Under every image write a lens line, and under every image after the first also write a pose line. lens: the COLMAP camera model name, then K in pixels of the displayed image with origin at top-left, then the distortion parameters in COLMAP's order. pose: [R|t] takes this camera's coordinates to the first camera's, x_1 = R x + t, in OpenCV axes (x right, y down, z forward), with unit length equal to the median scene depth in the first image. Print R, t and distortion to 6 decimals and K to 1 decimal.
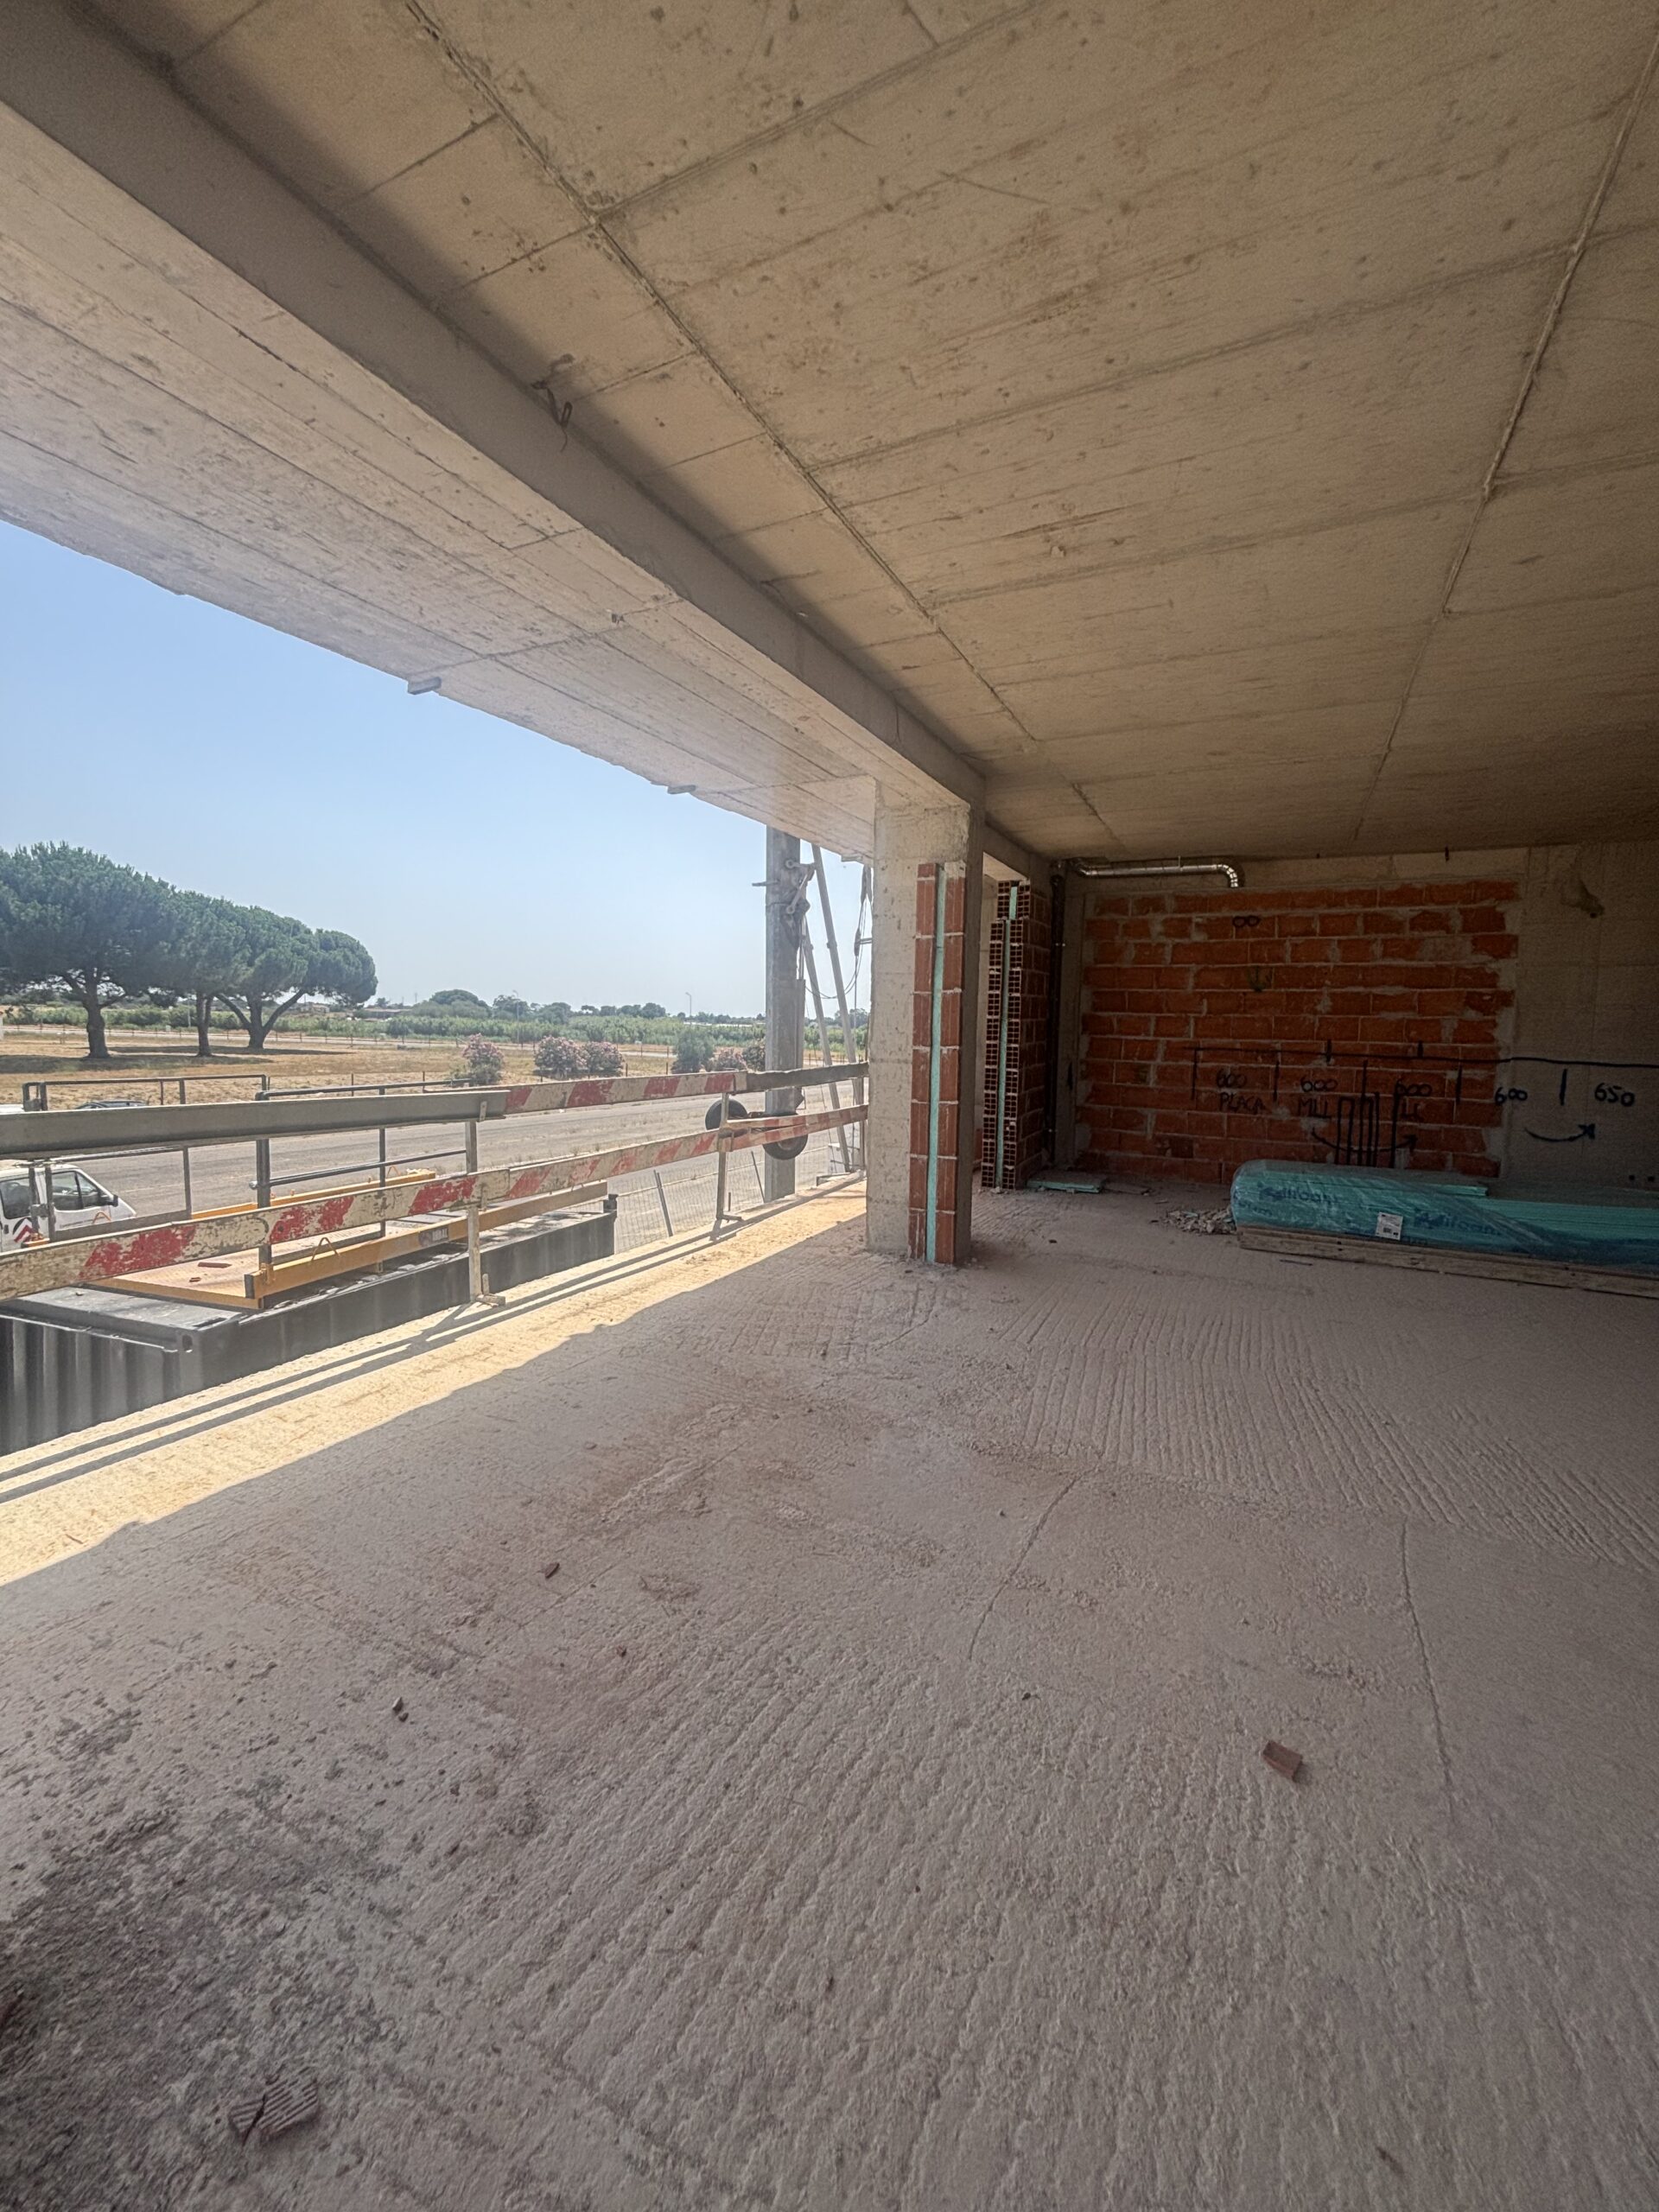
lens RADIAL K [[894.3, 0, 833.6], [0, 894.3, 1100.6], [0, 0, 1]] dist [-0.000191, 0.000184]
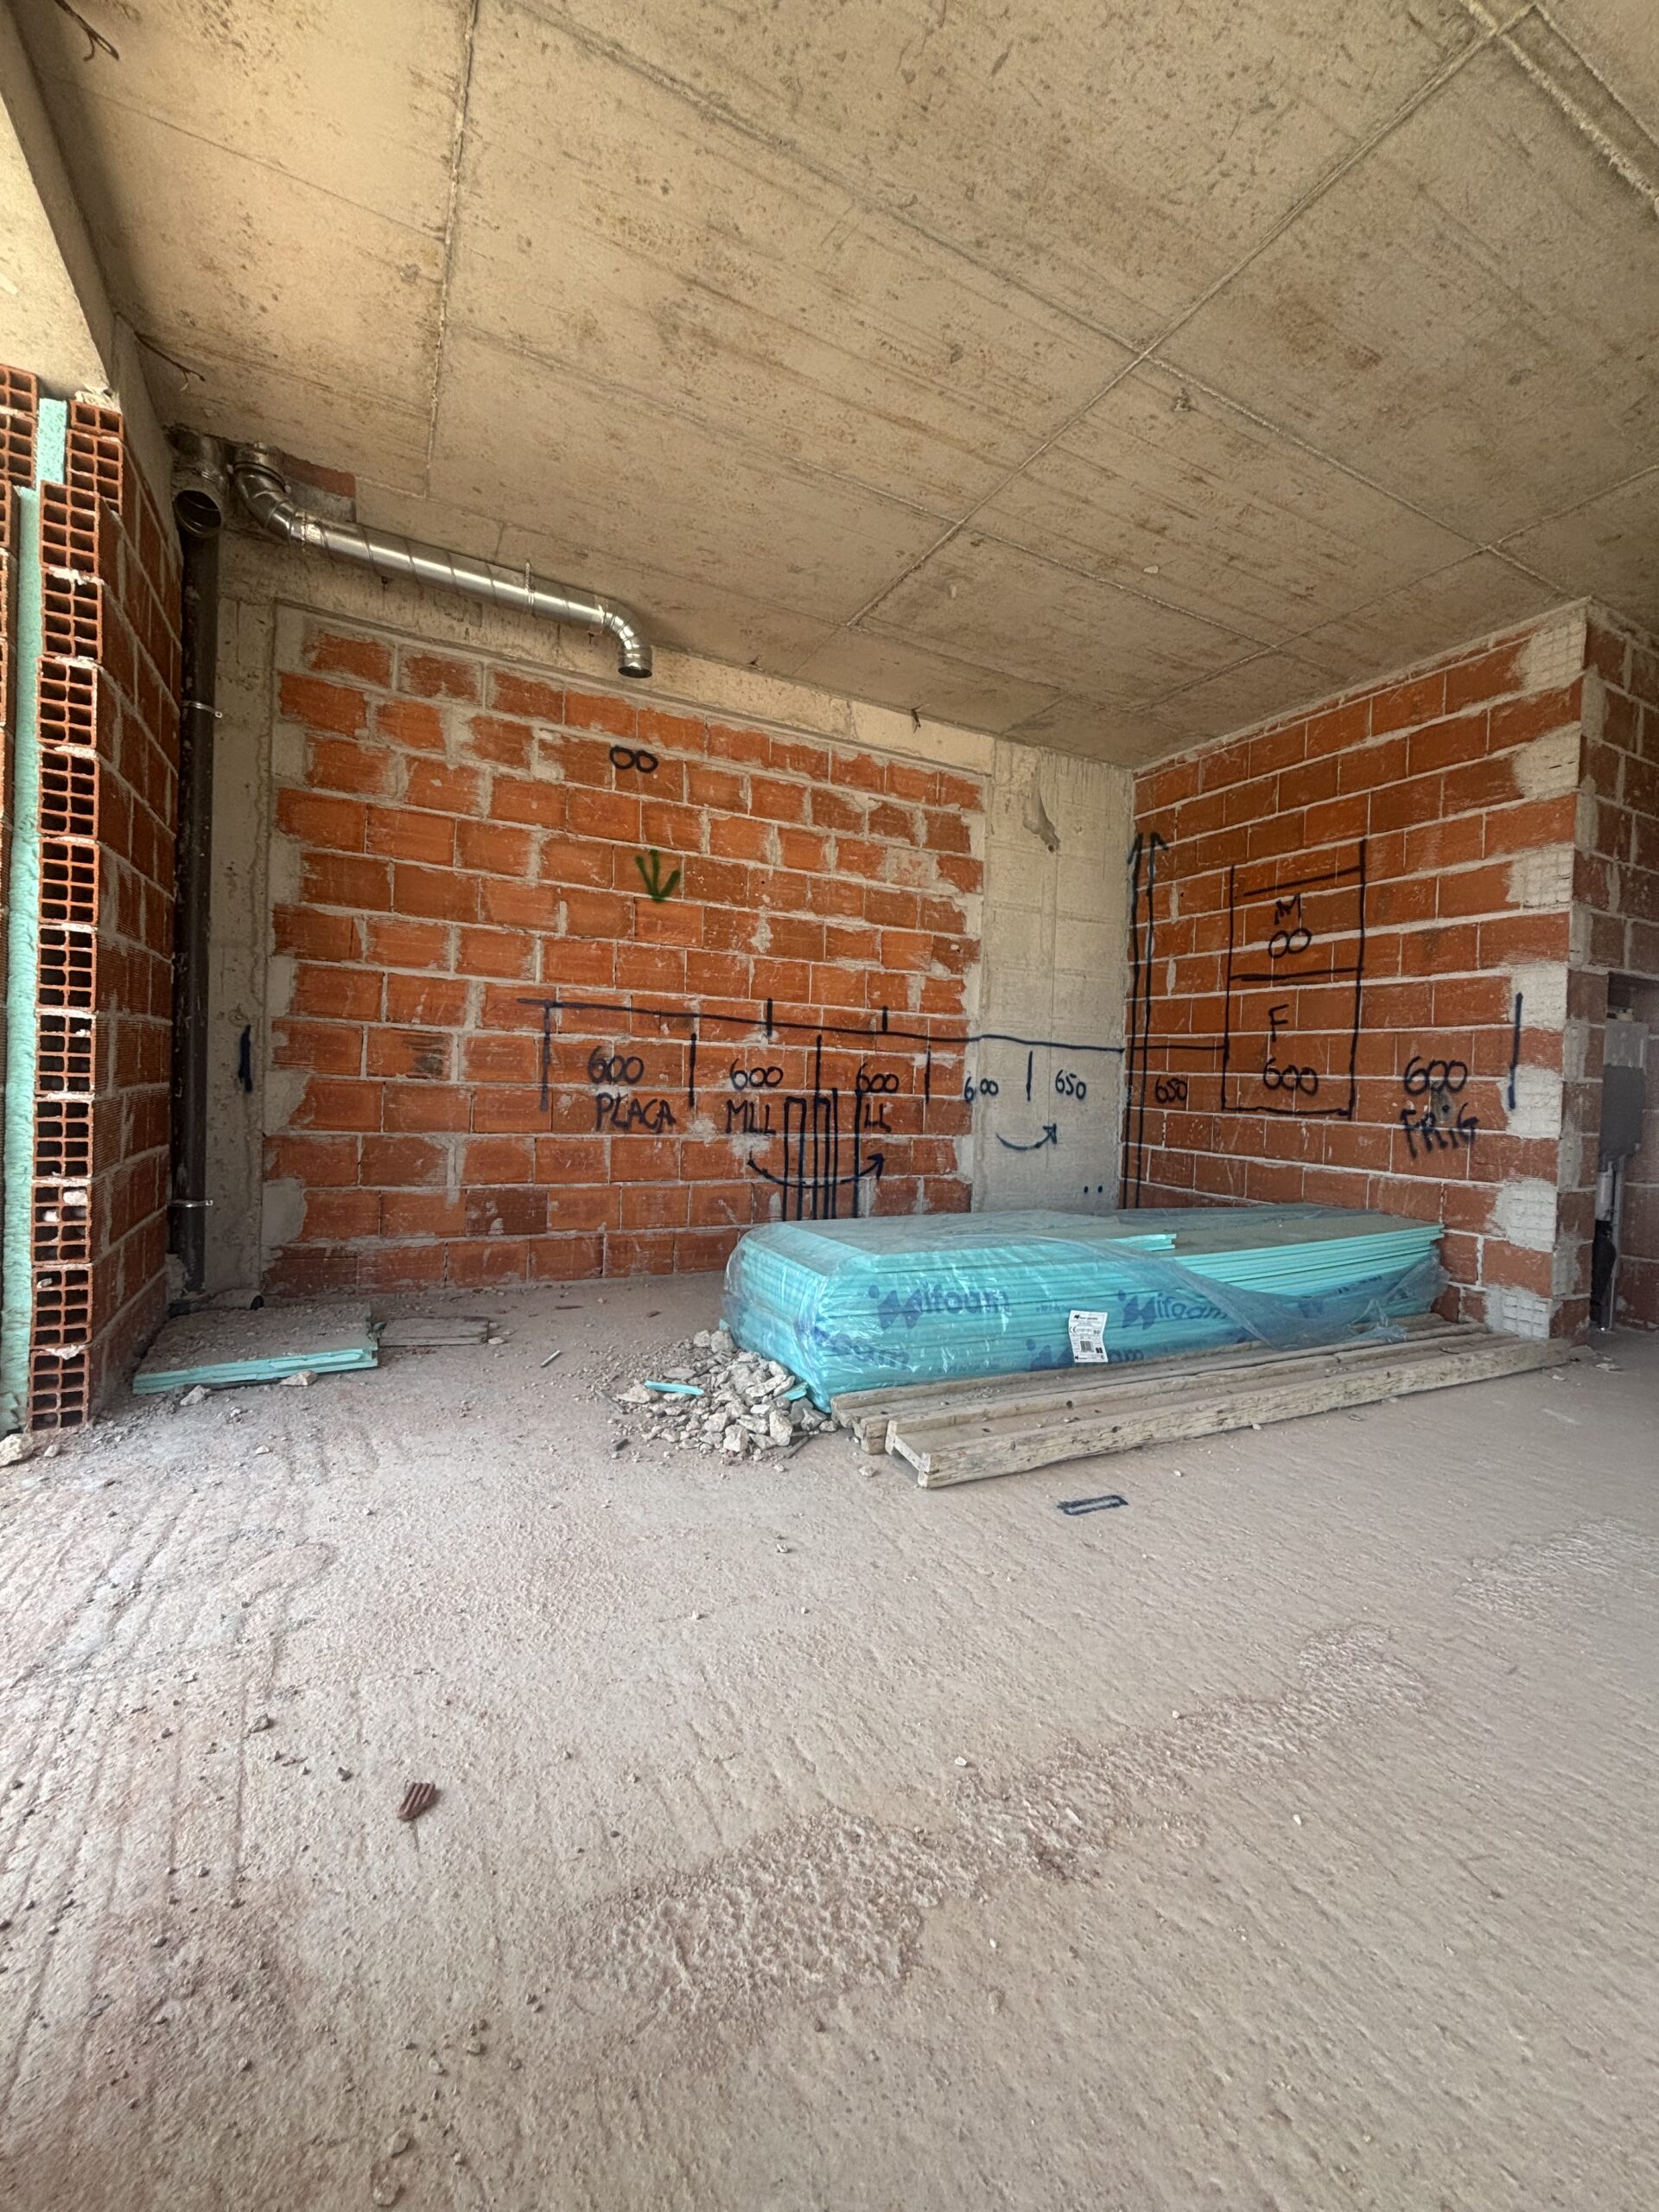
lens RADIAL K [[894.3, 0, 838.3], [0, 894.3, 1101.1], [0, 0, 1]] dist [-0.000191, 0.000184]
pose [[0.585151, -0.010626, 0.810855, 0.119648], [0.045456, 0.998772, -0.019715, 0.012622], [-0.809649, 0.048395, 0.584915, 0.672111]]
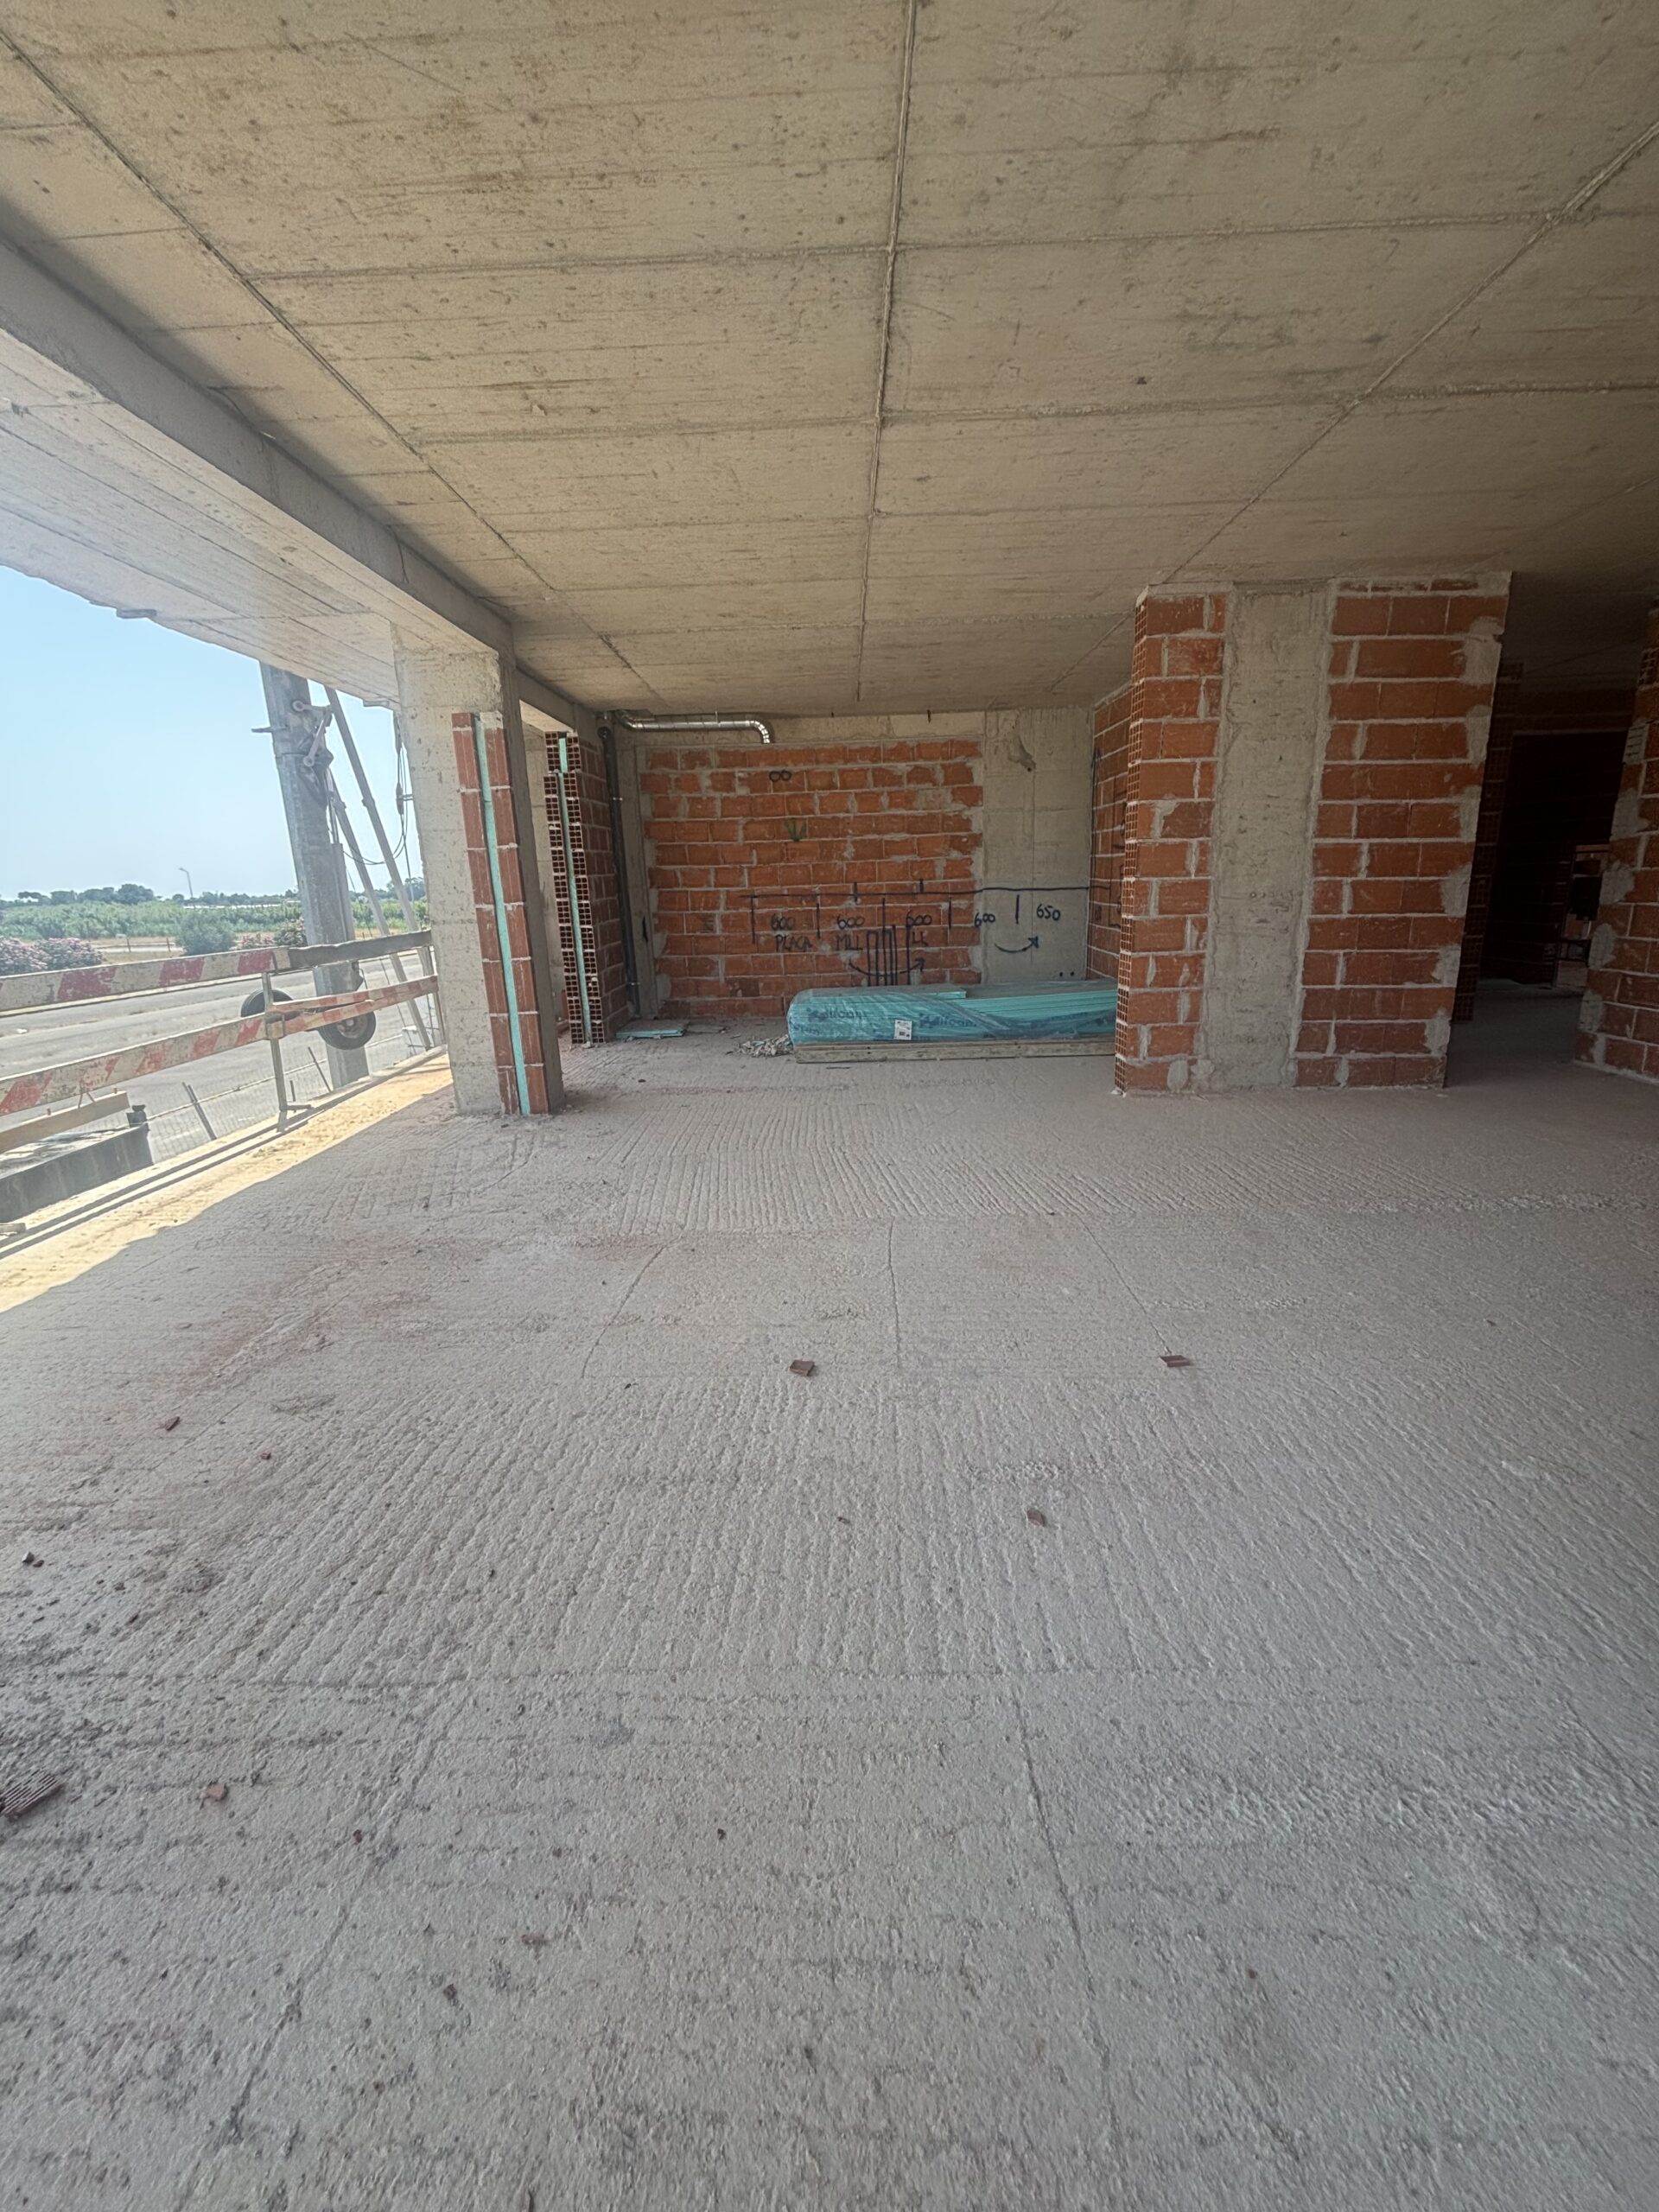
lens RADIAL K [[894.3, 0, 835.4], [0, 894.3, 1102.0], [0, 0, 1]] dist [-0.000191, 0.000184]
pose [[0.897582, -0.152208, 0.413738, 0.002082], [0.088091, 0.981504, 0.169971, 0.015078], [-0.431957, -0.116116, 0.894388, -0.073142]]
